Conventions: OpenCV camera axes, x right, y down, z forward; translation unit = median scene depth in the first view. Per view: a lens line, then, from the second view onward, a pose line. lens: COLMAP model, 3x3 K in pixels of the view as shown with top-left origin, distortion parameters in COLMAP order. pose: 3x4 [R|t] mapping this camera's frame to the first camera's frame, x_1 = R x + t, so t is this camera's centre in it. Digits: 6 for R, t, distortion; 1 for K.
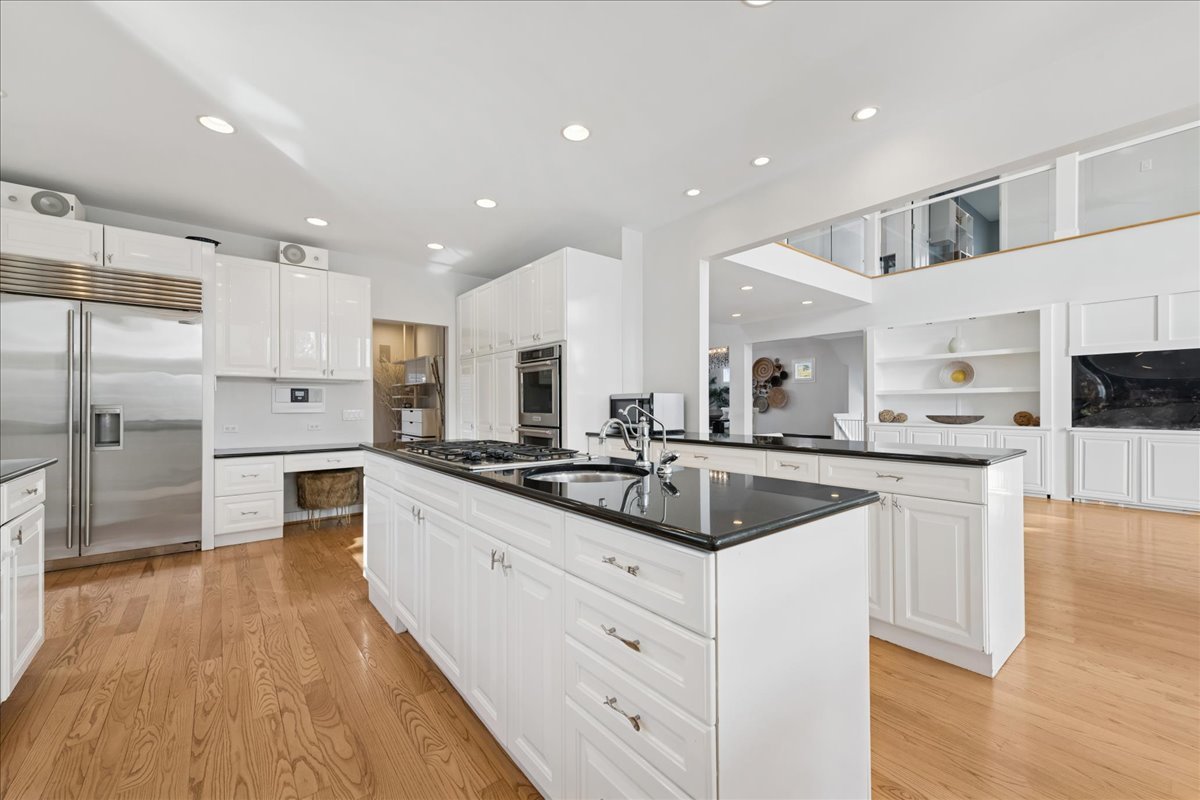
lens RADIAL K [[484.8, 0, 600.0], [0, 484.8, 400.0], [0, 0, 1]] dist [0.020139, -0.000158]
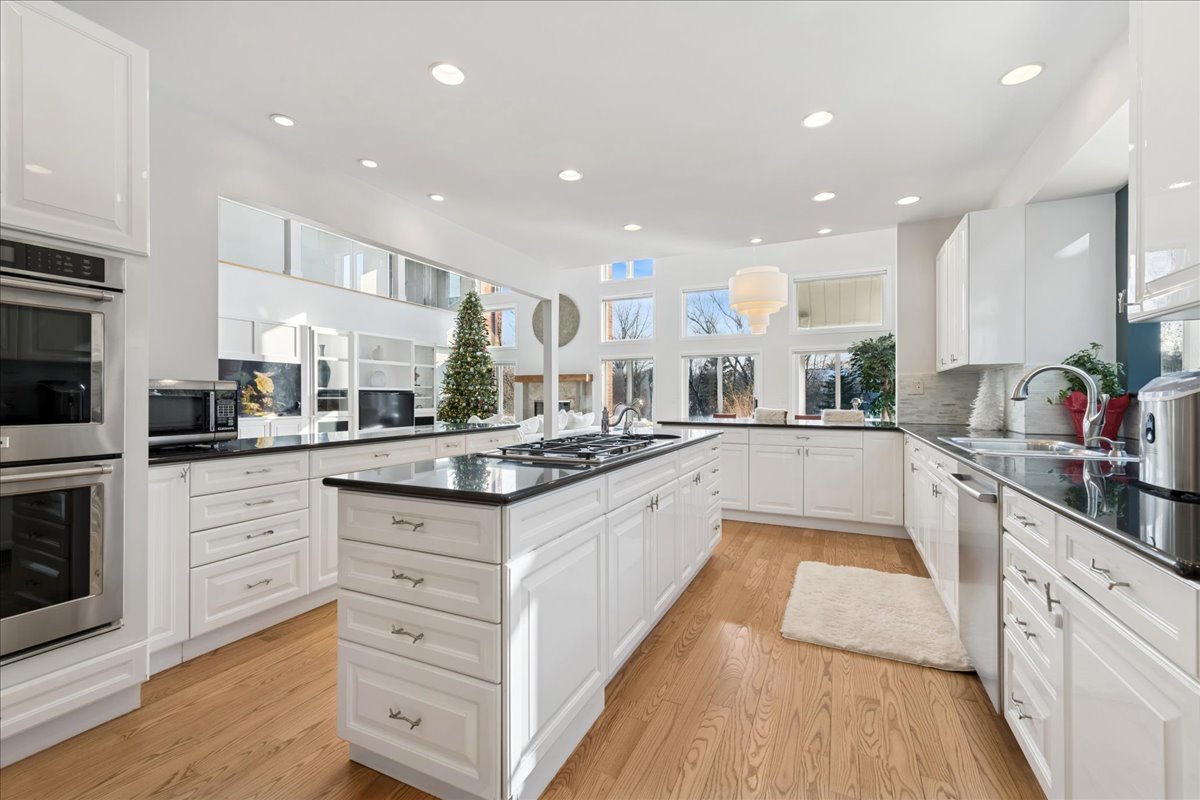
lens RADIAL K [[484.8, 0, 600.0], [0, 484.8, 400.0], [0, 0, 1]] dist [0.020139, -0.000158]
pose [[-0.433701, -0.003621, 0.901050, -1.290936], [-0.009336, 0.999956, -0.000475, 0.009585], [-0.901009, -0.008618, -0.433715, 1.586064]]
